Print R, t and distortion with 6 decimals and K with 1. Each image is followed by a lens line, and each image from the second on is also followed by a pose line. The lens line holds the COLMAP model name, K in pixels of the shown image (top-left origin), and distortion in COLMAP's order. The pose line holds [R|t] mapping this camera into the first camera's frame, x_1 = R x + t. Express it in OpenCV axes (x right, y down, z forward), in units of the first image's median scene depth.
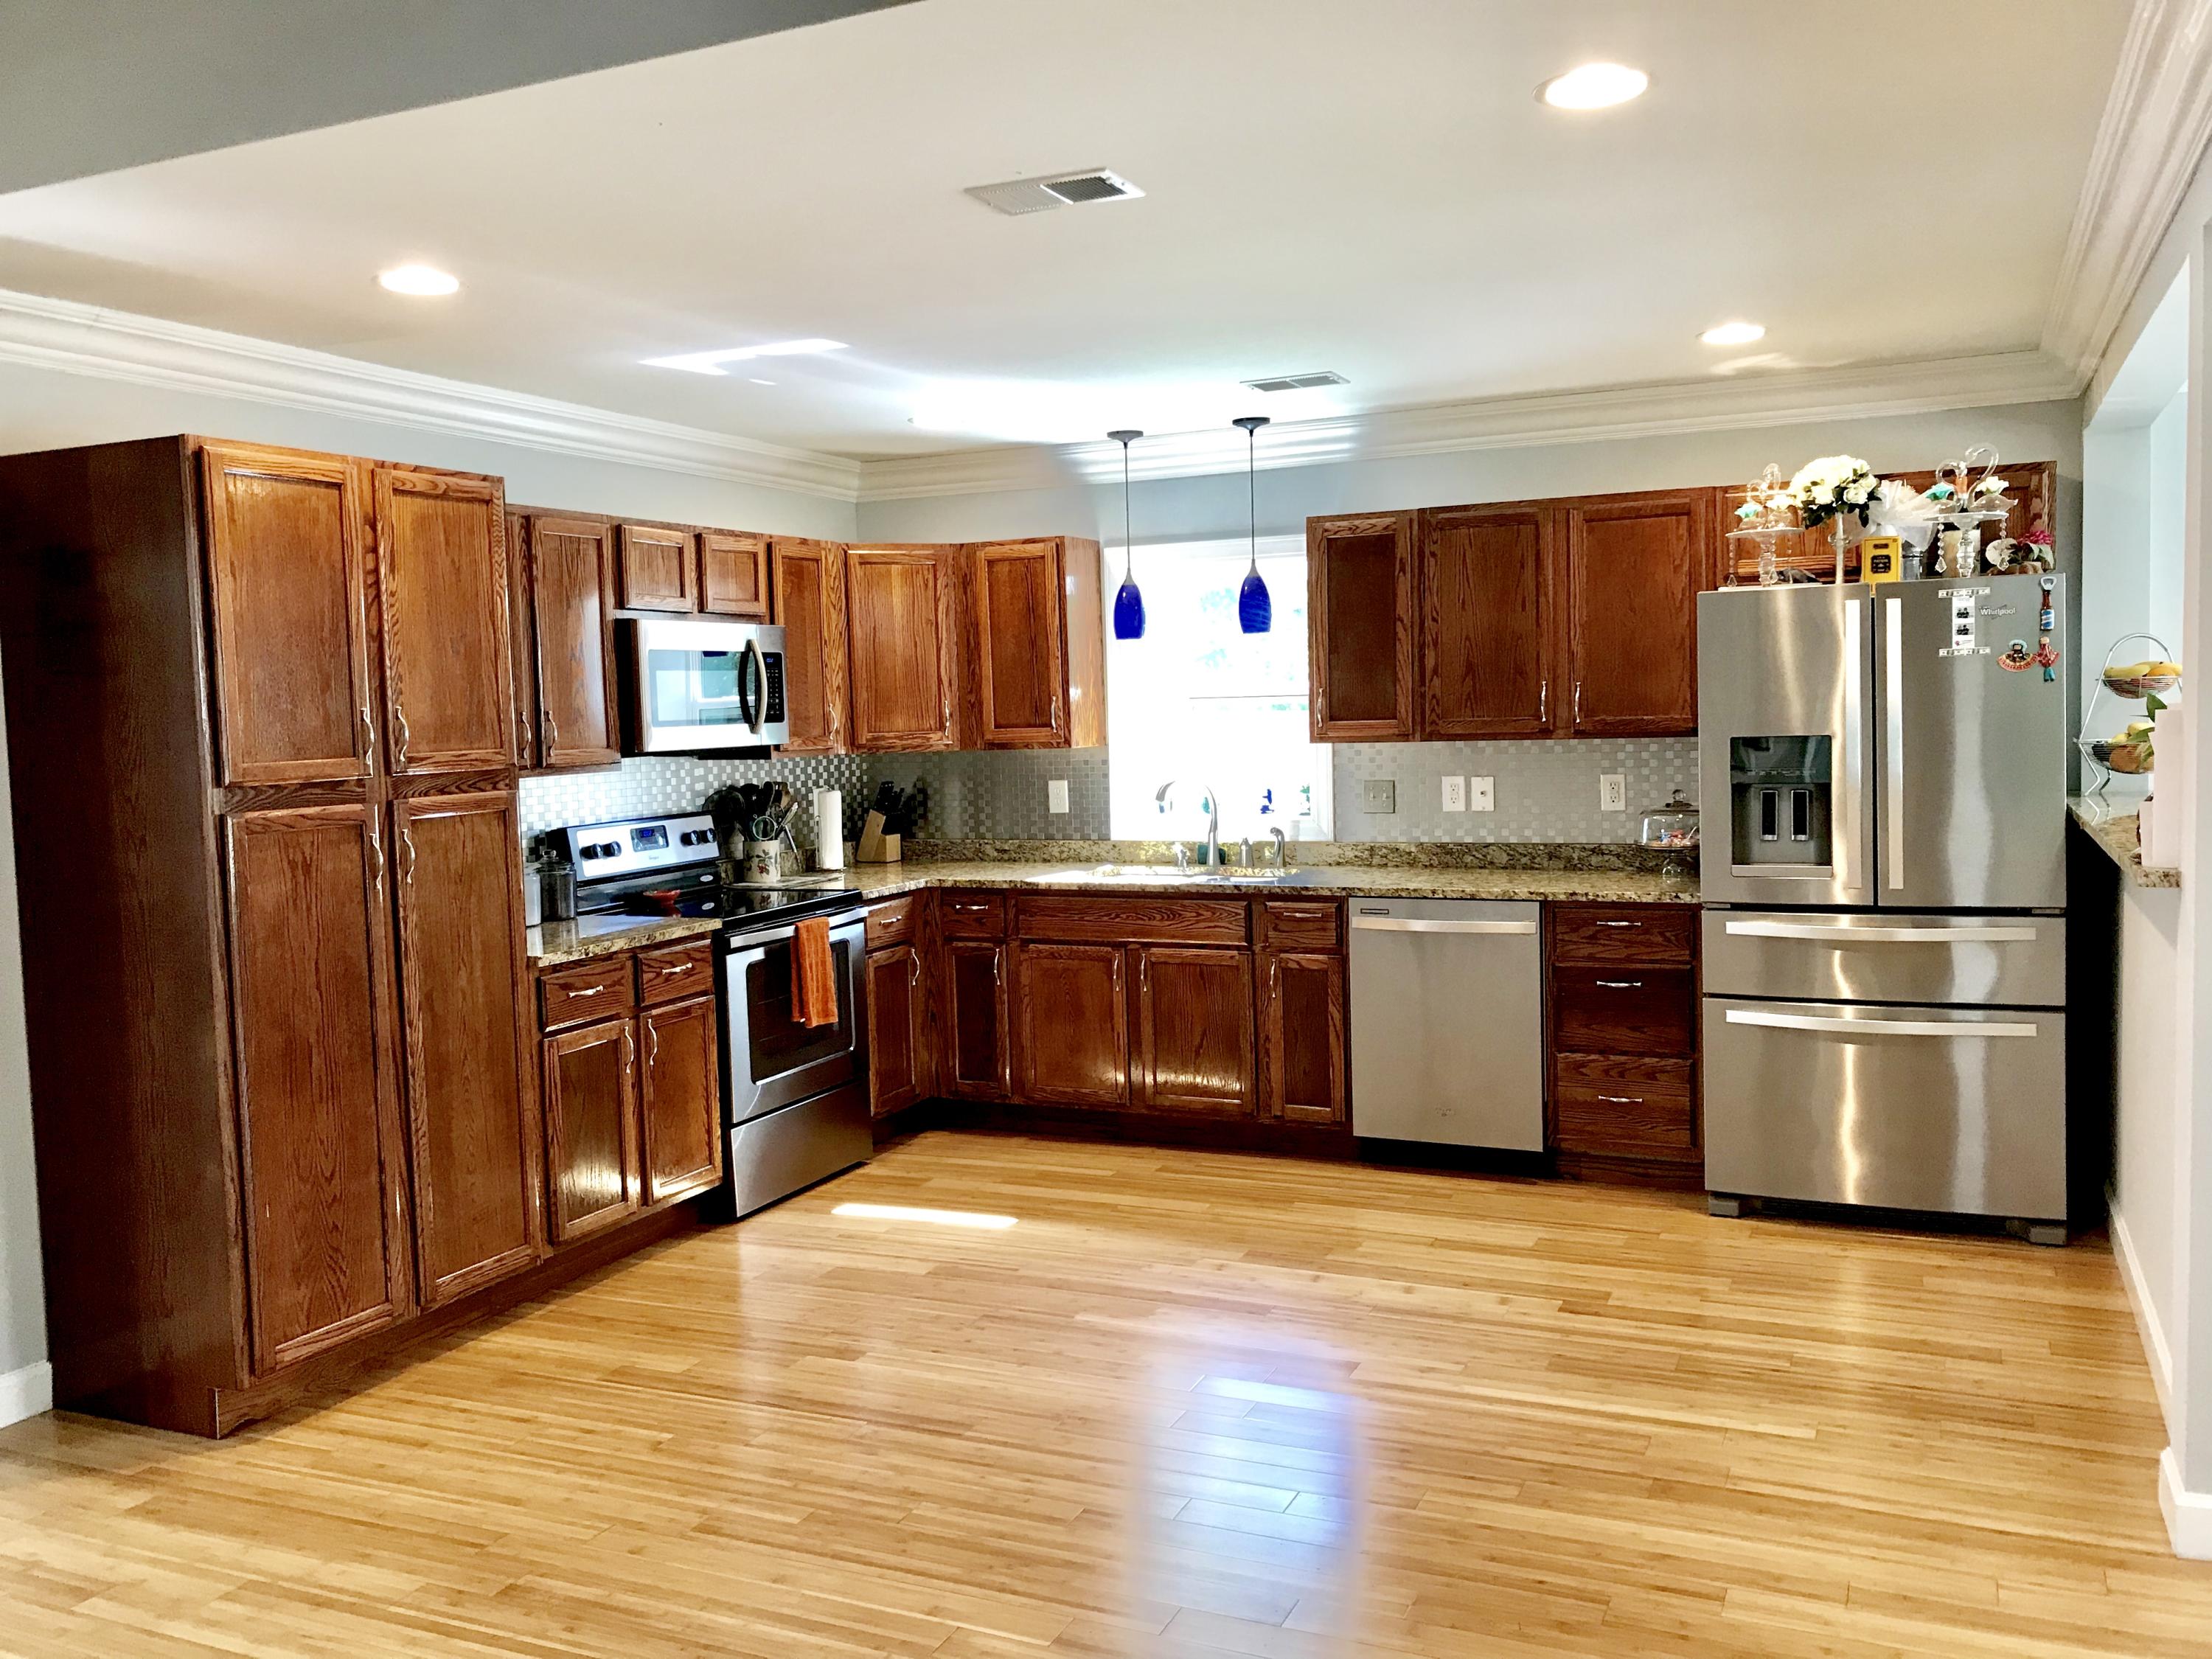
lens RADIAL K [[1820.6, 0, 1106.0], [0, 1820.6, 829.5], [0, 0, 1]] dist [0.015920, 0.004352]
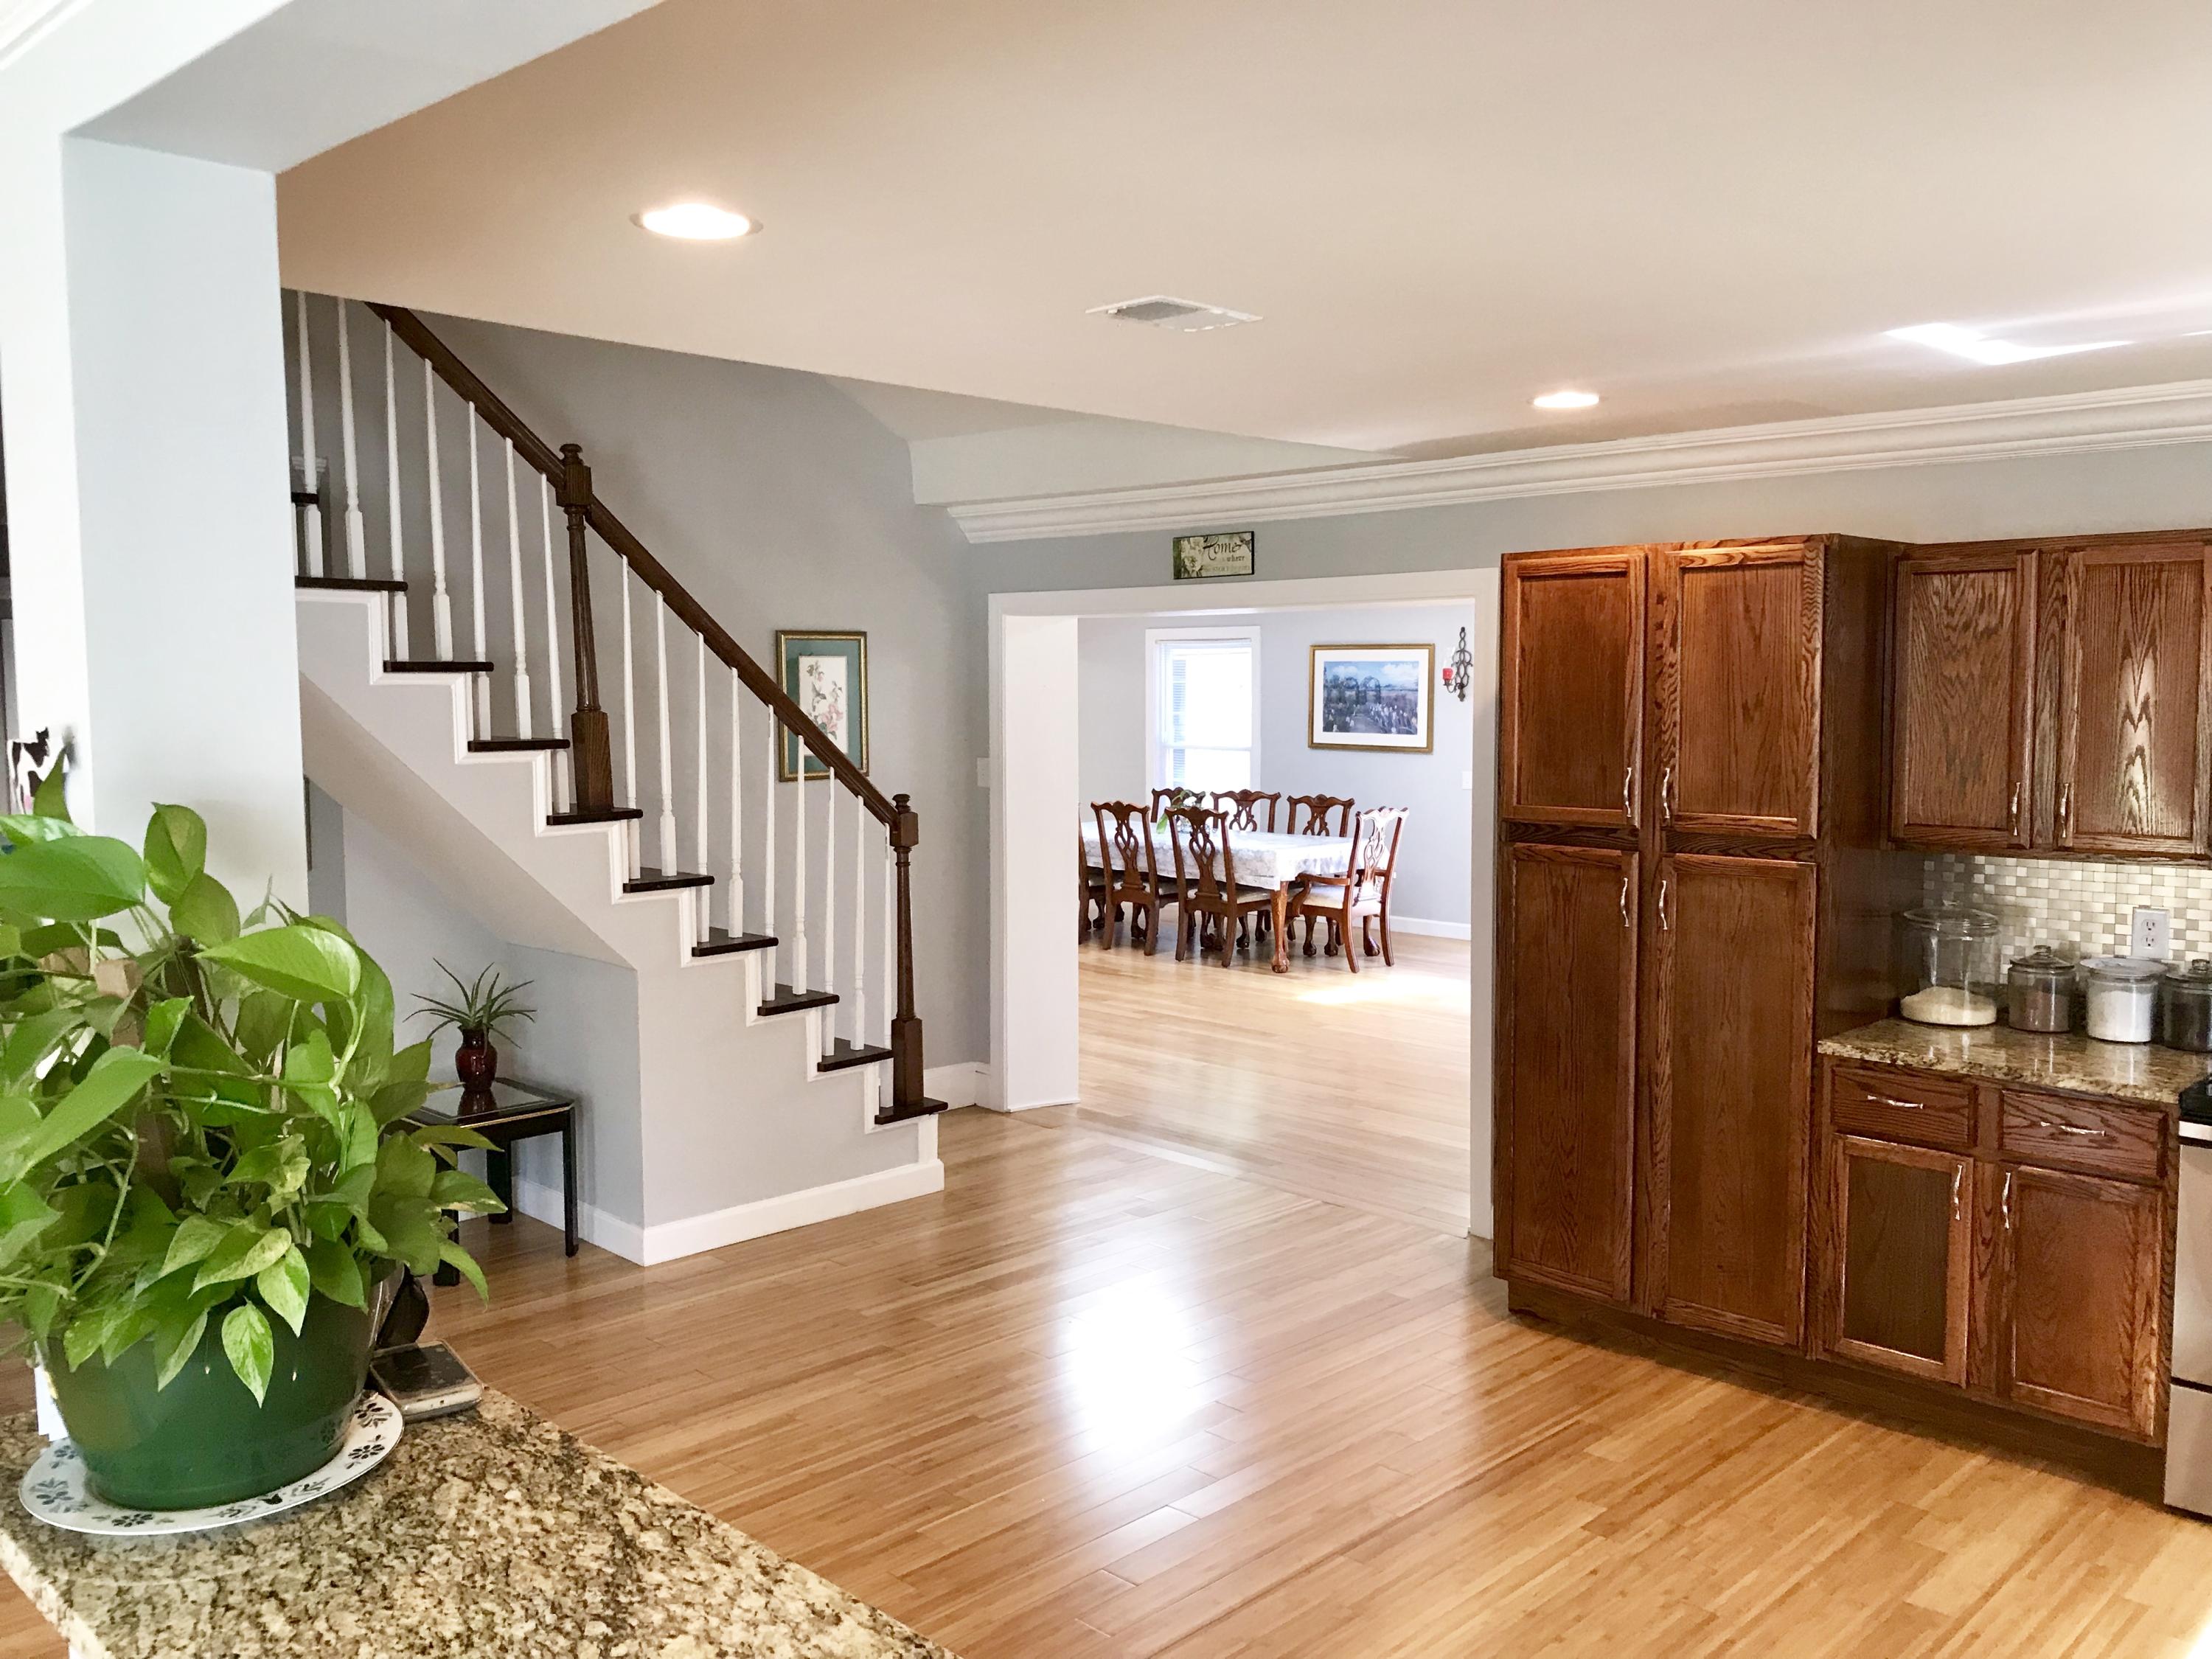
lens RADIAL K [[1820.6, 0, 1106.0], [0, 1820.6, 829.5], [0, 0, 1]] dist [0.015920, 0.004352]
pose [[-0.344392, 0.104572, -0.932984, 0.741772], [-0.057015, 0.989613, 0.131965, -0.153980], [0.937093, 0.098642, -0.334853, 1.040750]]
